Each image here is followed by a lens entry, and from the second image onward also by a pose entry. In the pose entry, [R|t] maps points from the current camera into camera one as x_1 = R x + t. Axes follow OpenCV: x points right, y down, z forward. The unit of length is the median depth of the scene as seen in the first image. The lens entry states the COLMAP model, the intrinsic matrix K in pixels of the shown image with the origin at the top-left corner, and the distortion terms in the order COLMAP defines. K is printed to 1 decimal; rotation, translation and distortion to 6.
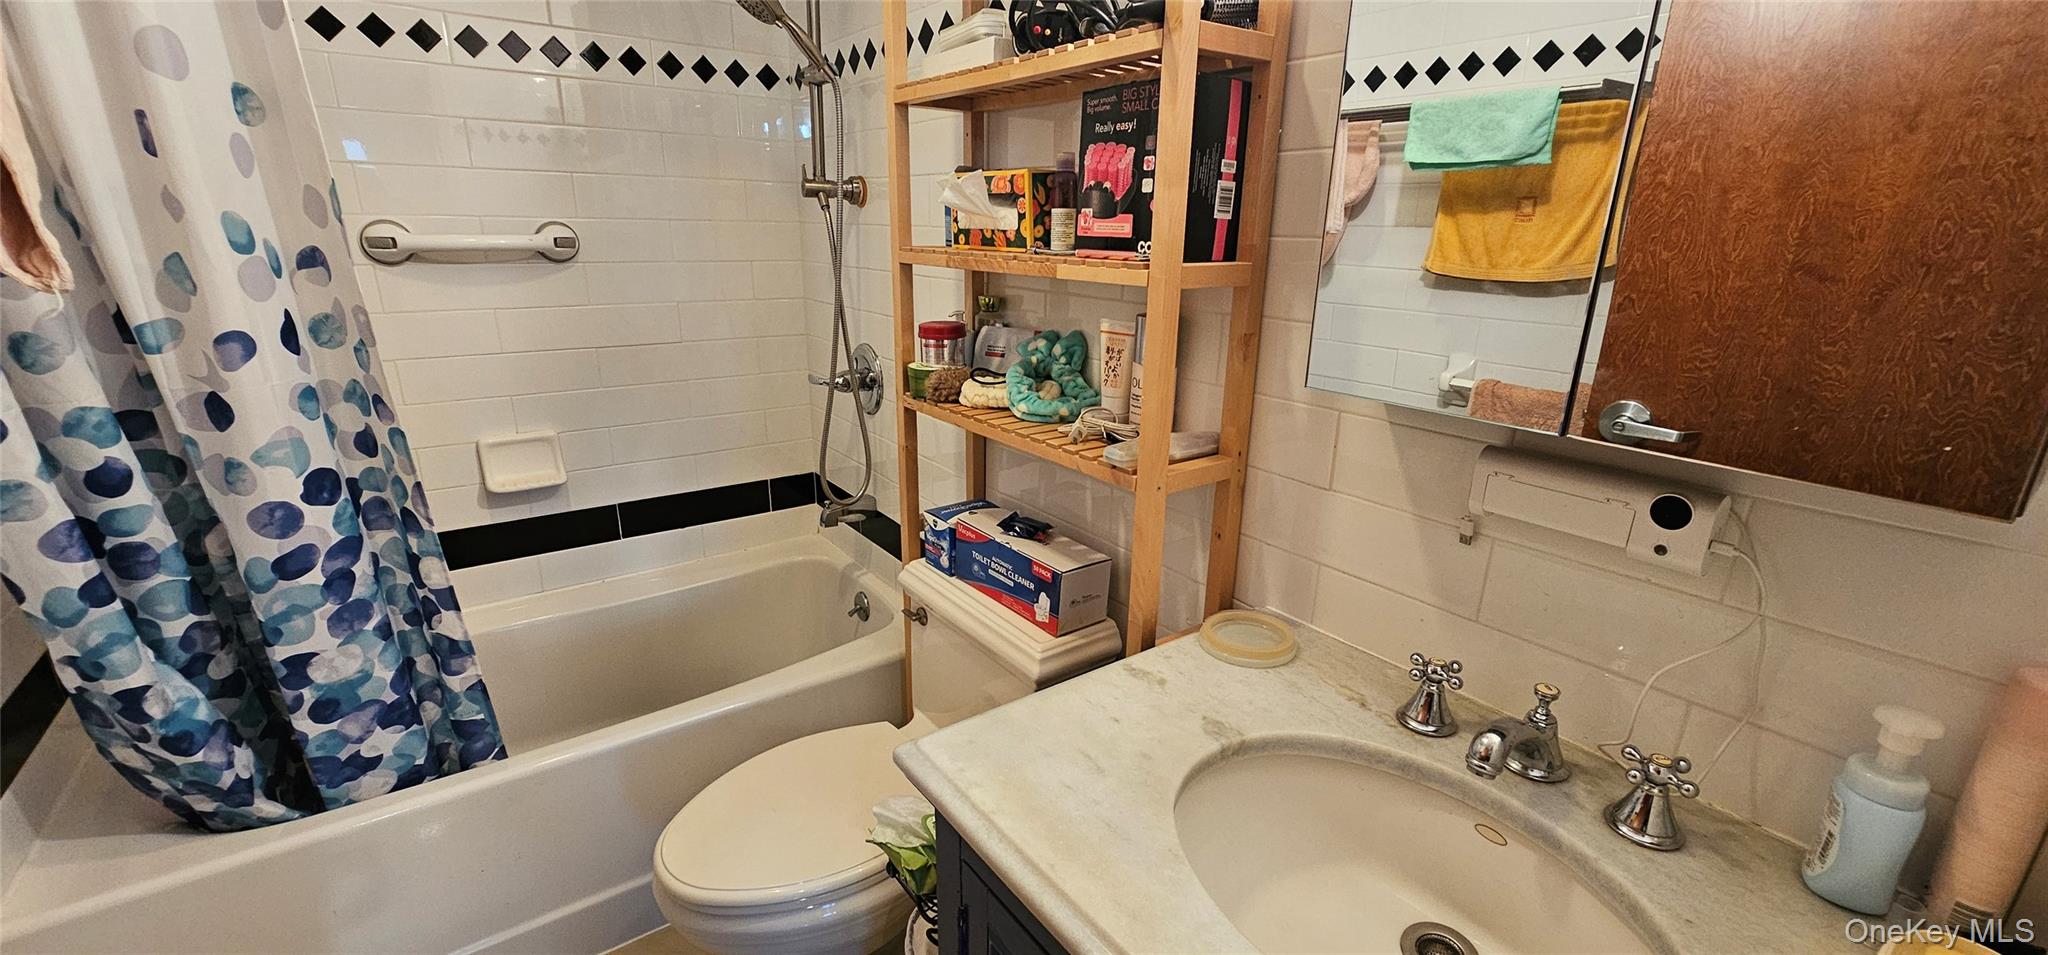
lens RADIAL K [[825.8, 0, 1022.7], [0, 825.8, 488.5], [0, 0, 1]] dist [-0.002573, -0.000178]
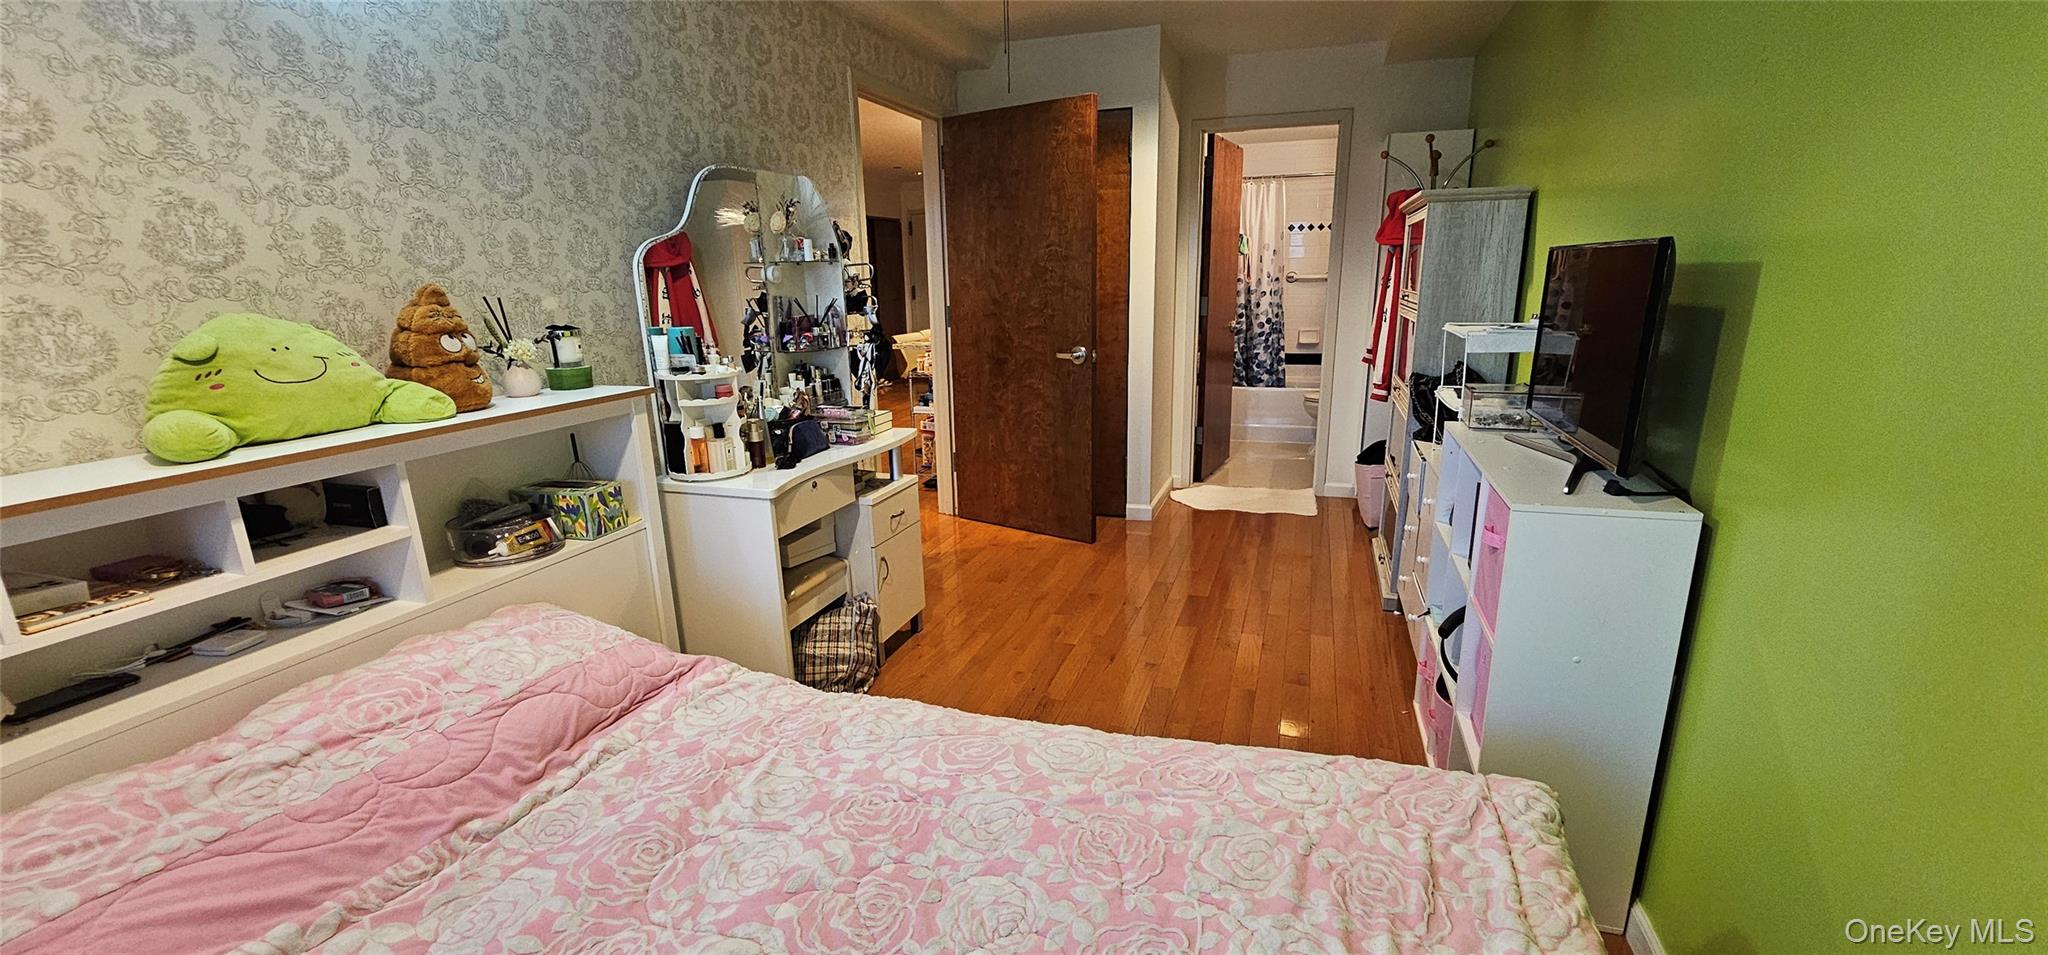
lens RADIAL K [[825.8, 0, 1021.7], [0, 825.8, 478.3], [0, 0, 1]] dist [-0.002573, -0.000178]
pose [[0.564682, 0.173120, -0.806947, 2.798682], [-0.226476, 0.972722, 0.050203, 1.104835], [0.793627, 0.154406, 0.588486, -3.332431]]
